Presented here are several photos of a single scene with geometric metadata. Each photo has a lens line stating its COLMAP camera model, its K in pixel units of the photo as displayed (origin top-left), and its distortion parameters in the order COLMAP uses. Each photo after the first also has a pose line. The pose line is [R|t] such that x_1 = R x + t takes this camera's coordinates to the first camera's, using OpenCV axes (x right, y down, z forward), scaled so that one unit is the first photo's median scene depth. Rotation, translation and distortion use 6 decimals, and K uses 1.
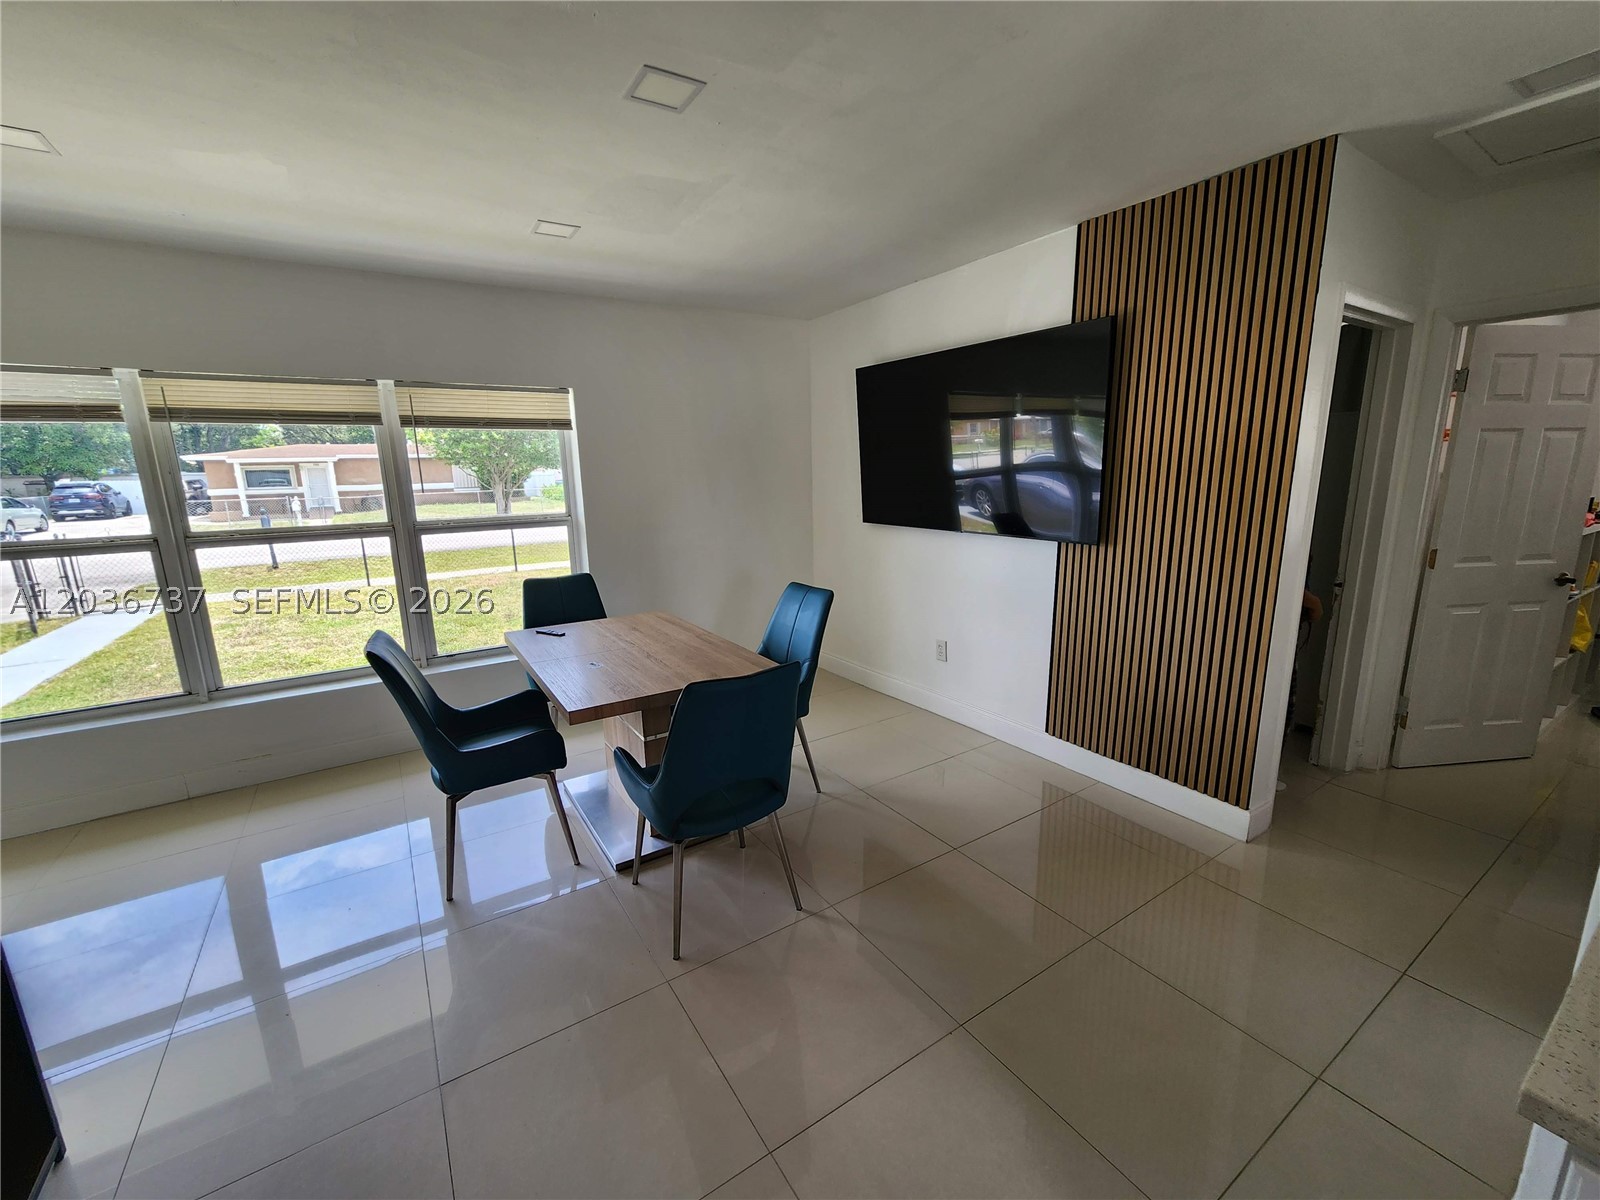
lens RADIAL K [[657.6, 0, 804.3], [0, 657.6, 603.4], [0, 0, 1]] dist [0.005205, -0.000710]
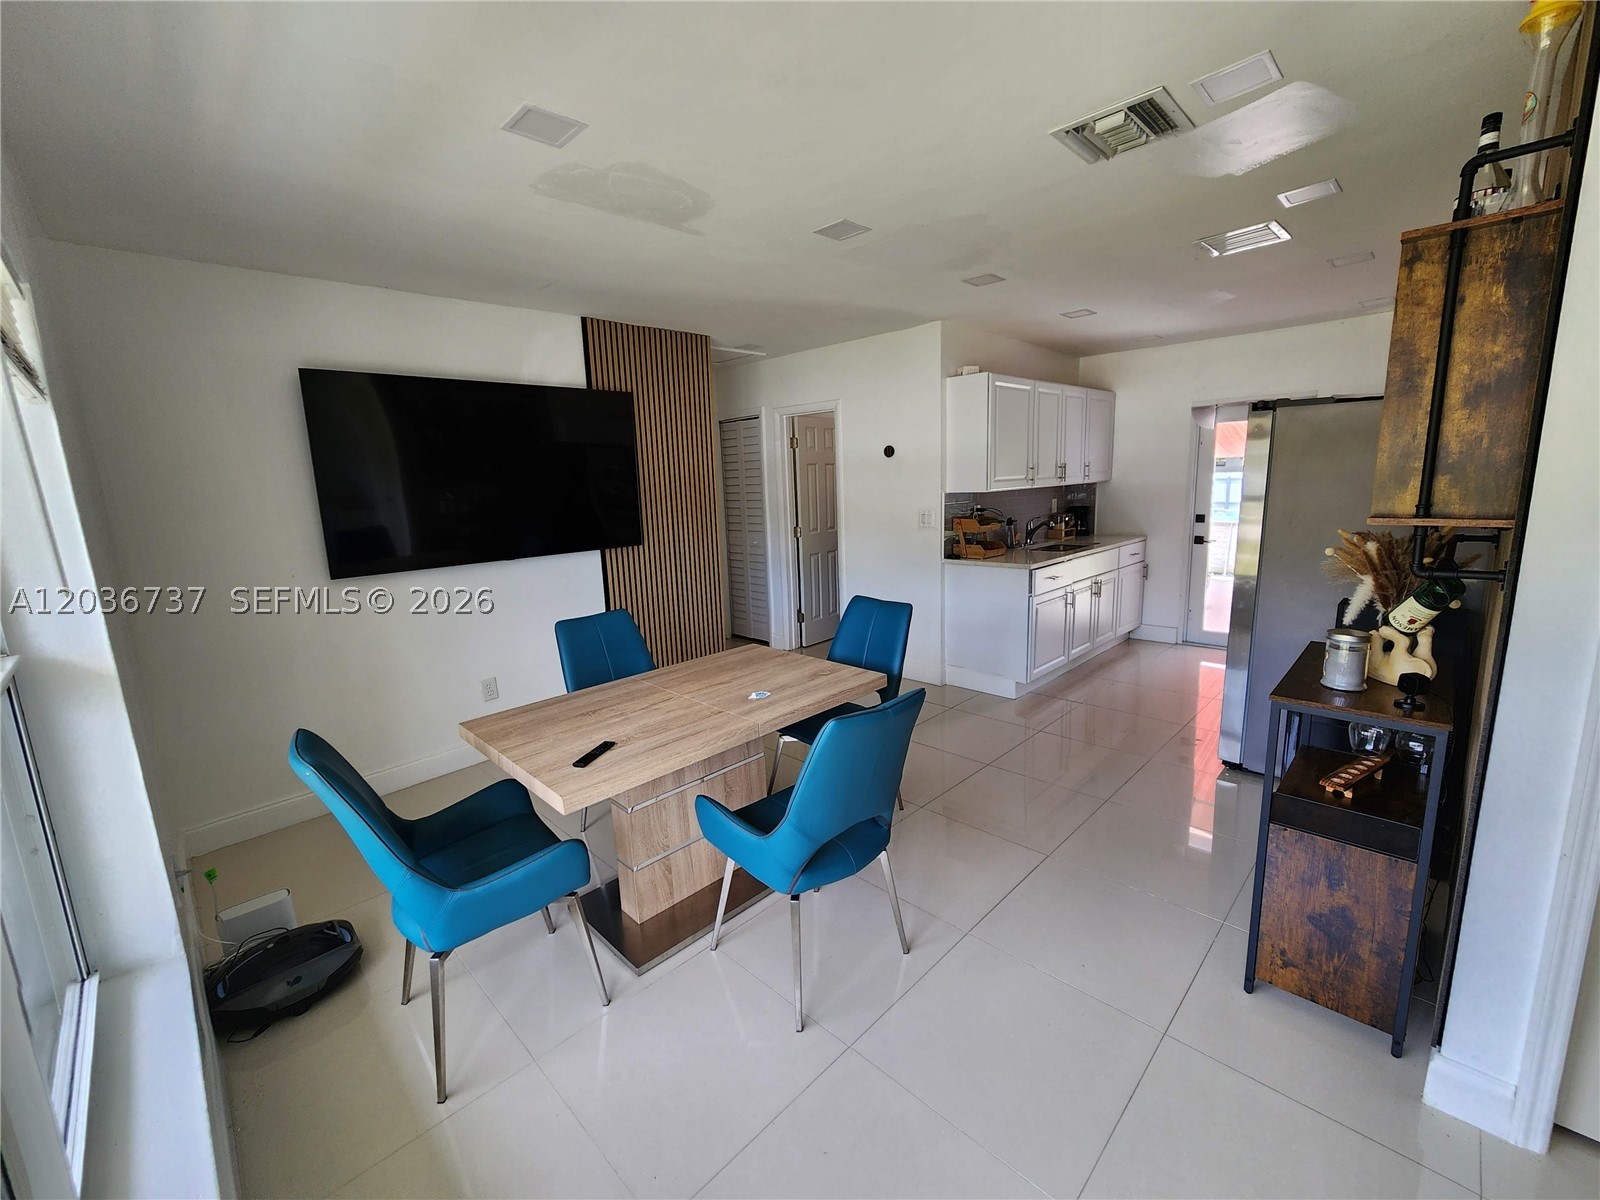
lens RADIAL K [[657.6, 0, 804.3], [0, 657.6, 597.8], [0, 0, 1]] dist [0.005205, -0.000710]
pose [[-0.203423, -0.152917, 0.967076, -0.931786], [0.238894, 0.950123, 0.200487, -0.160337], [-0.949499, 0.271813, -0.156746, 0.804178]]
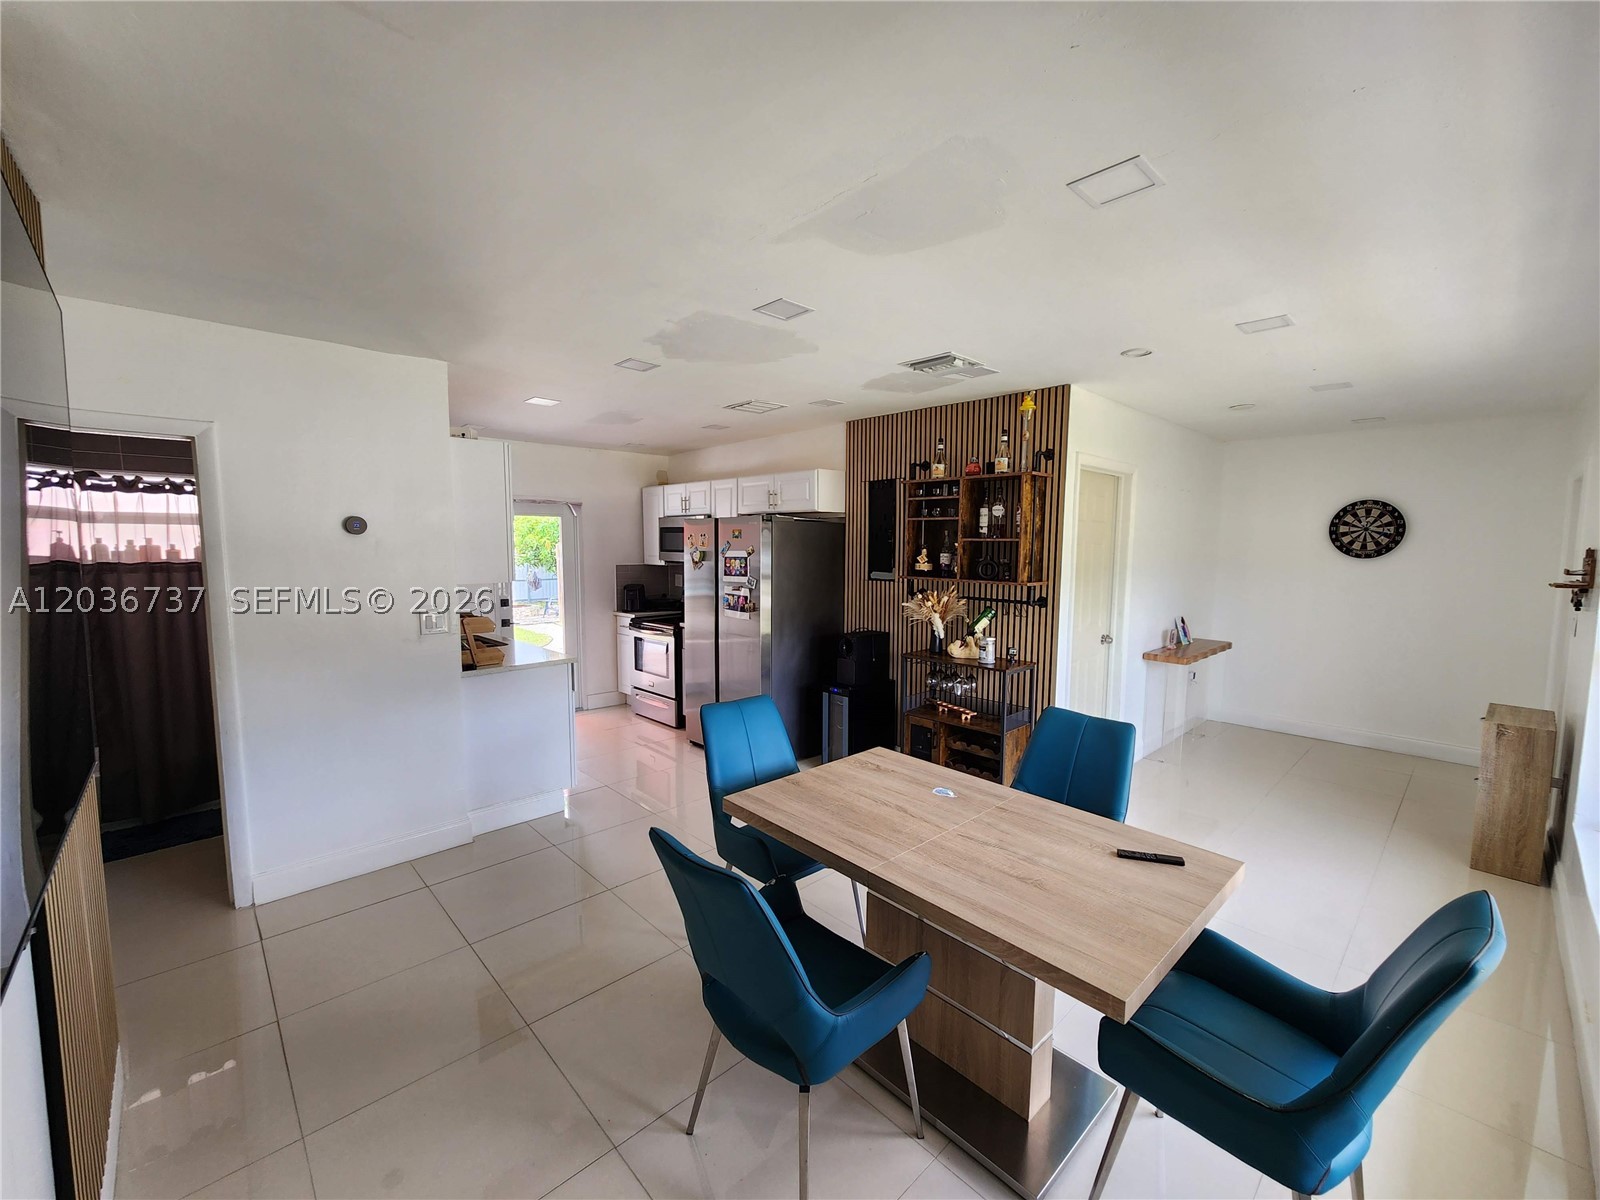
lens RADIAL K [[657.6, 0, 798.4], [0, 657.6, 609.9], [0, 0, 1]] dist [0.005205, -0.000710]
pose [[-0.985326, 0.032418, -0.167576, 0.010497], [-0.020713, 0.951831, 0.305923, -0.313259], [0.169422, 0.304905, -0.937192, 1.322233]]
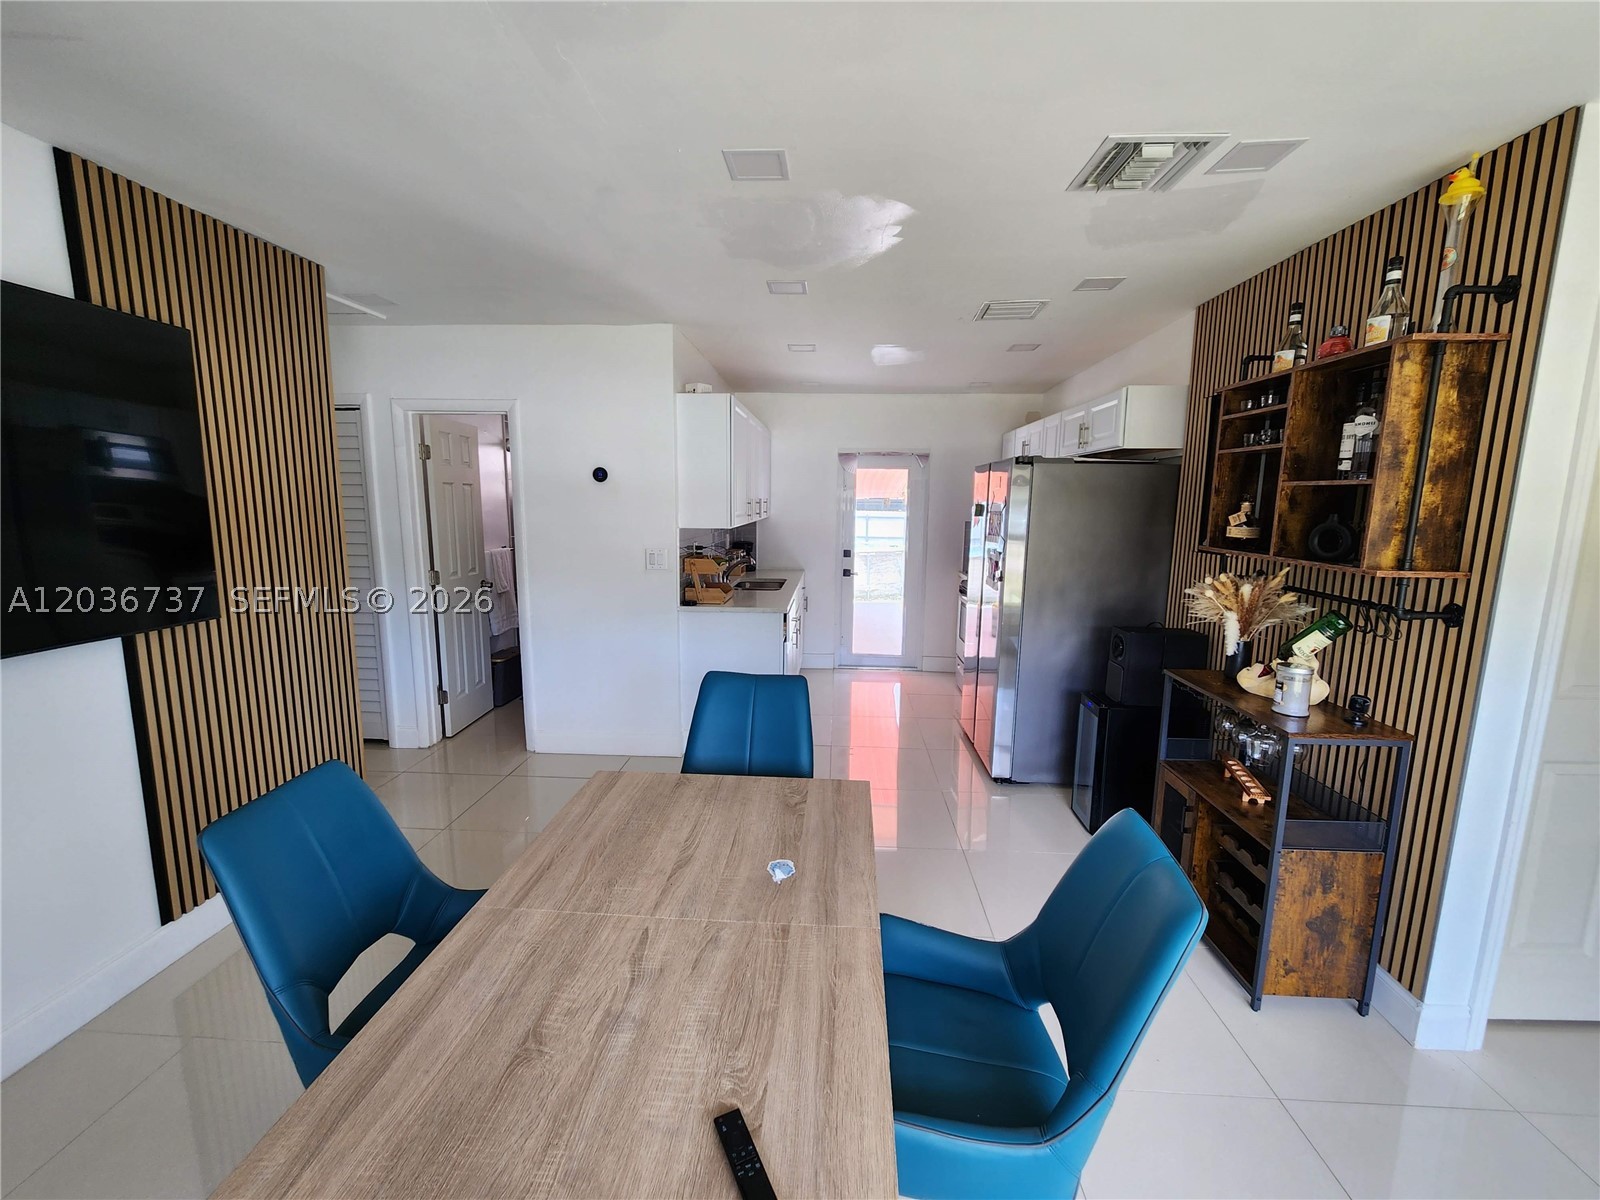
lens RADIAL K [[657.6, 0, 798.4], [0, 657.6, 599.0], [0, 0, 1]] dist [0.005205, -0.000710]
pose [[-0.799327, -0.082394, 0.595221, -0.499399], [0.126197, 0.945446, 0.300345, -0.226197], [-0.587496, 0.315188, -0.745322, 1.027834]]
